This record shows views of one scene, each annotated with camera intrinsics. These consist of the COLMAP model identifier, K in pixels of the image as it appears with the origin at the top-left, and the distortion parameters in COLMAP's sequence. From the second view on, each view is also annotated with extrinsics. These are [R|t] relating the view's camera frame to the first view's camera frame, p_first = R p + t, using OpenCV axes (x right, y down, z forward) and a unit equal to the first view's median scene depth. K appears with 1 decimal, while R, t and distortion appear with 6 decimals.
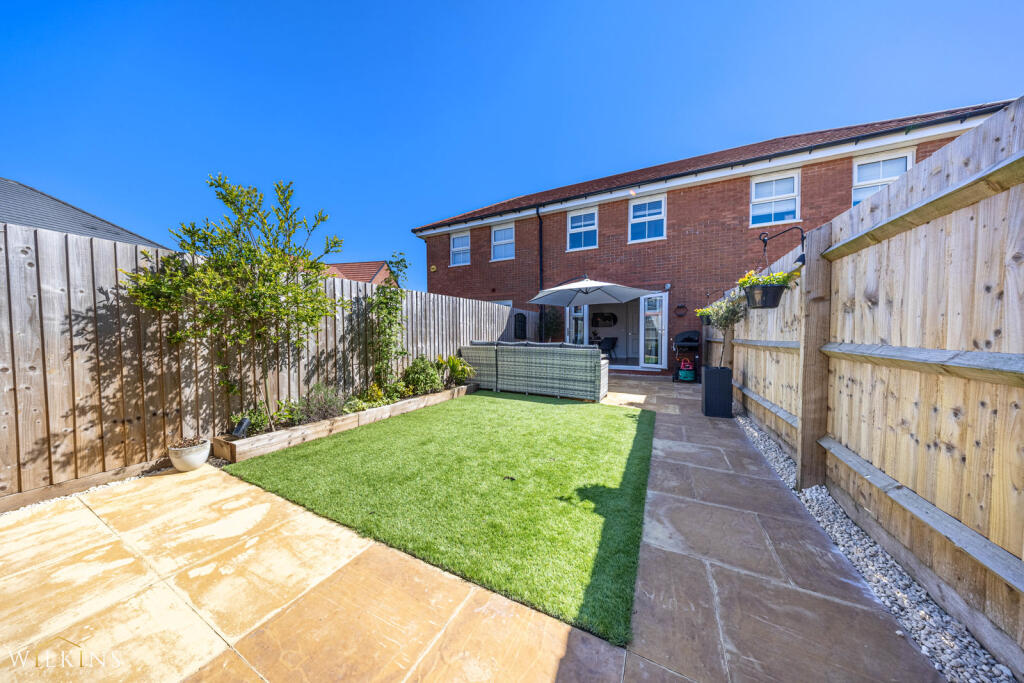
lens RADIAL K [[303.1, 0, 504.7], [0, 303.1, 343.4], [0, 0, 1]] dist [-0.005866, -0.000146]
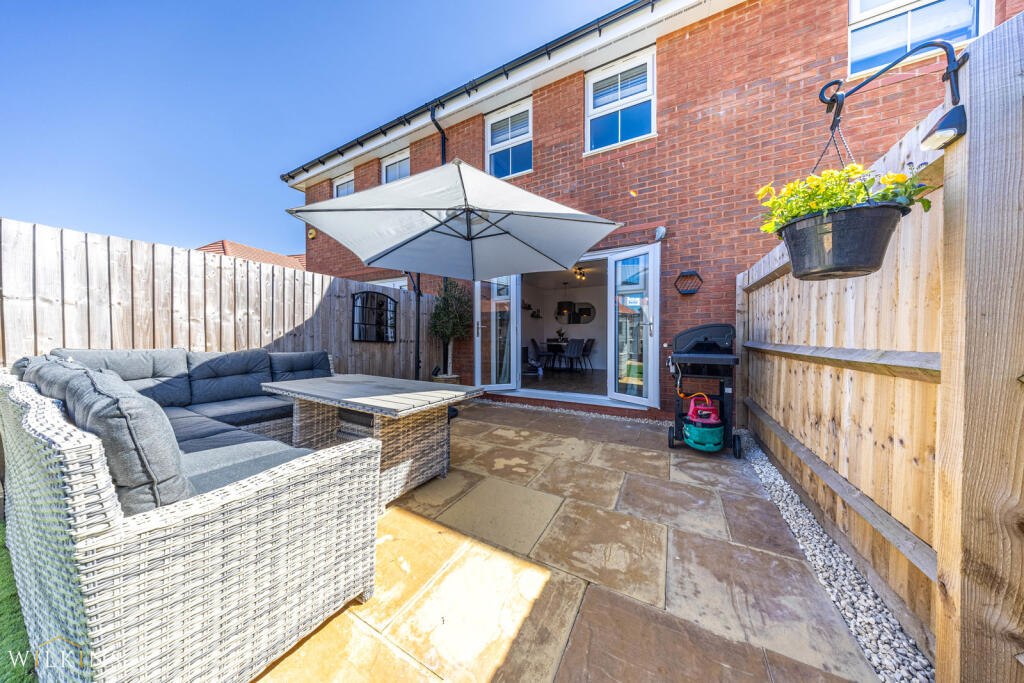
lens RADIAL K [[303.1, 0, 514.7], [0, 303.1, 339.6], [0, 0, 1]] dist [-0.005866, -0.000146]
pose [[0.999980, -0.002702, -0.005764, 0.312498], [0.002630, 0.999918, -0.012532, -0.014566], [0.005798, 0.012517, 0.999905, 0.524695]]
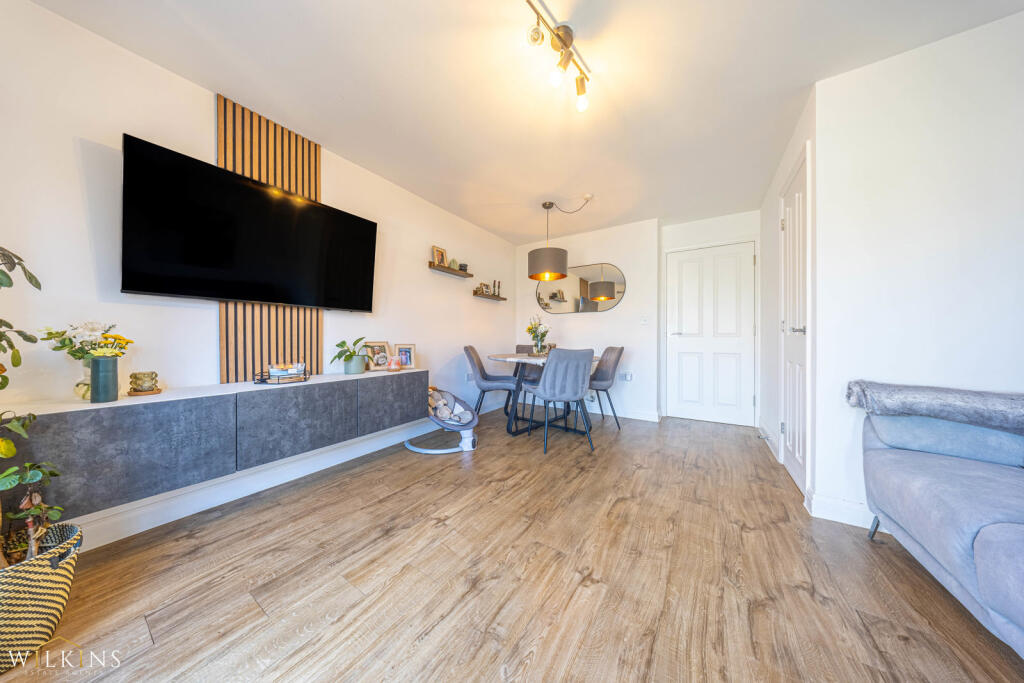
lens RADIAL K [[303.1, 0, 509.2], [0, 303.1, 339.8], [0, 0, 1]] dist [-0.005866, -0.000146]
pose [[0.995865, 0.004972, -0.090713, 0.390928], [-0.006486, 0.999844, -0.016403, -0.023800], [0.090617, 0.016923, 0.995742, 0.846234]]
